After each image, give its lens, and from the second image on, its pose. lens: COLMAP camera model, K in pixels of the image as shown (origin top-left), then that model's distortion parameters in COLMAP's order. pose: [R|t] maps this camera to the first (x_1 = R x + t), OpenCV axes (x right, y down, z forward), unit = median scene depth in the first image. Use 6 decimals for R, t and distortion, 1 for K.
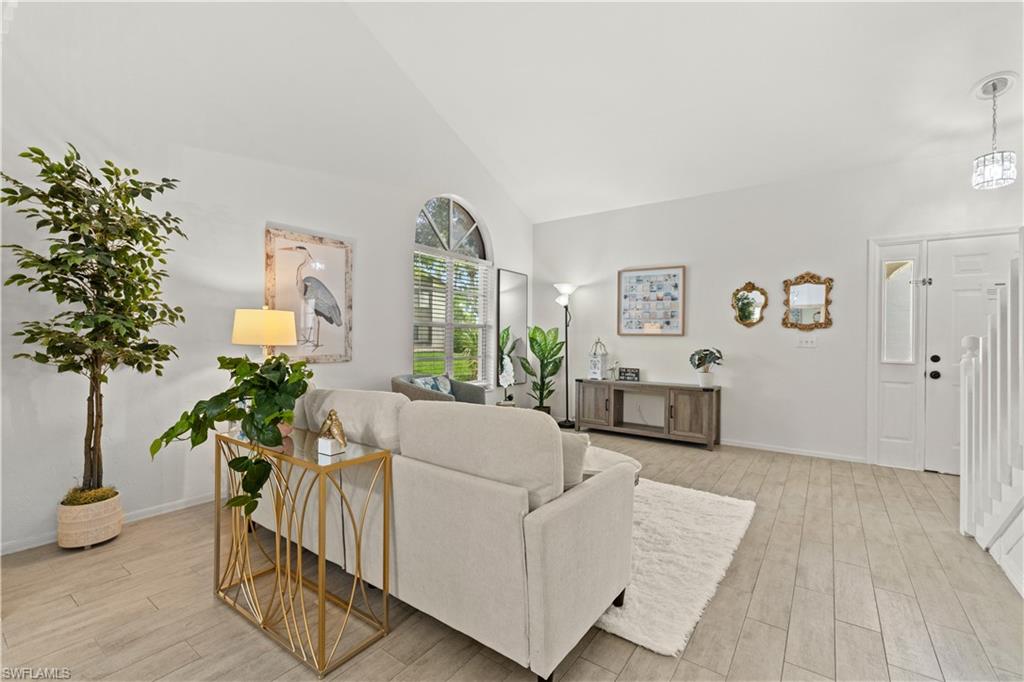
lens RADIAL K [[453.0, 0, 511.7], [0, 453.0, 338.1], [0, 0, 1]] dist [-0.001540, -0.000399]
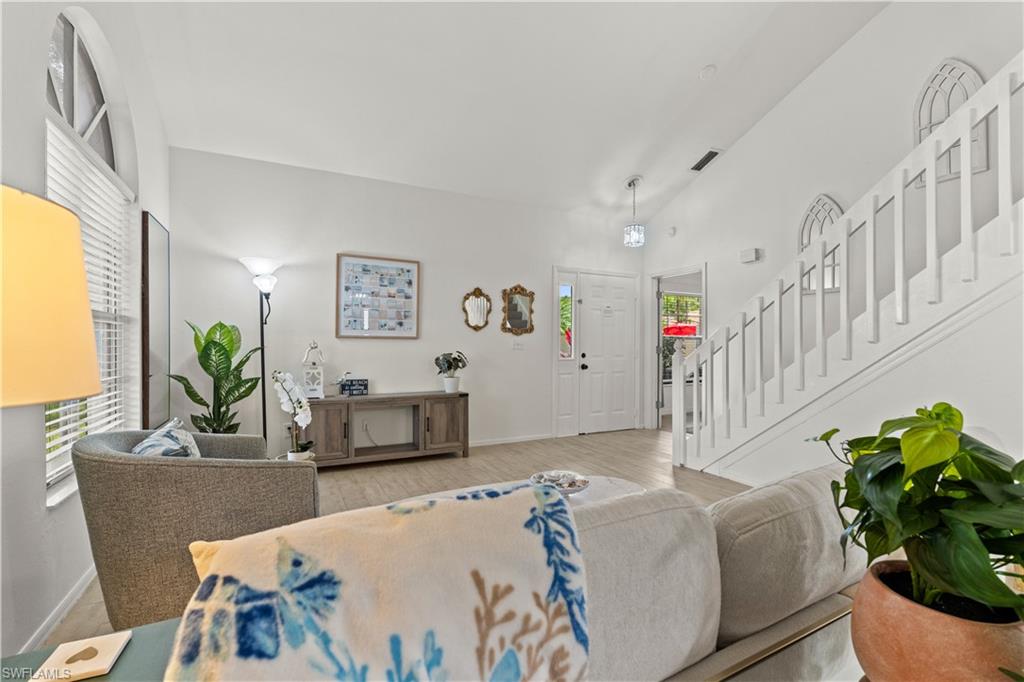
lens RADIAL K [[453.0, 0, 517.4], [0, 453.0, 343.3], [0, 0, 1]] dist [-0.001540, -0.000399]
pose [[0.444049, -0.006826, 0.895977, -0.367383], [0.000301, 0.999972, 0.007469, -0.003135], [-0.896003, -0.003047, 0.444038, 0.449086]]
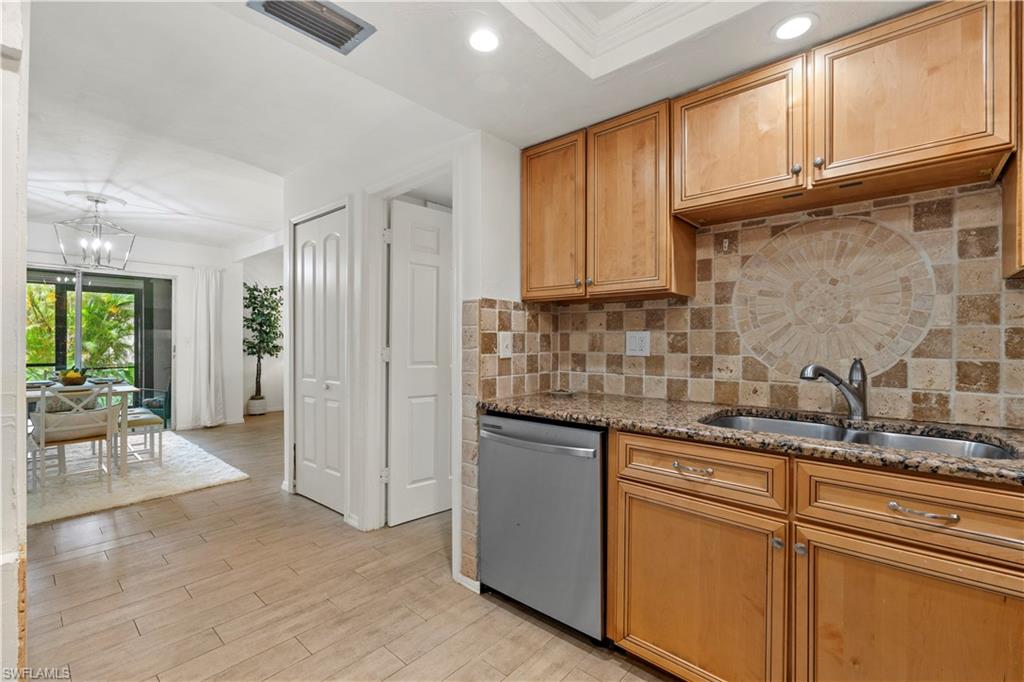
lens RADIAL K [[453.0, 0, 511.8], [0, 453.0, 341.3], [0, 0, 1]] dist [-0.001540, -0.000399]
pose [[0.991117, -0.003683, -0.132941, 0.240421], [0.003542, 0.999993, -0.001294, -0.000997], [0.132945, 0.000811, 0.991123, -0.373508]]
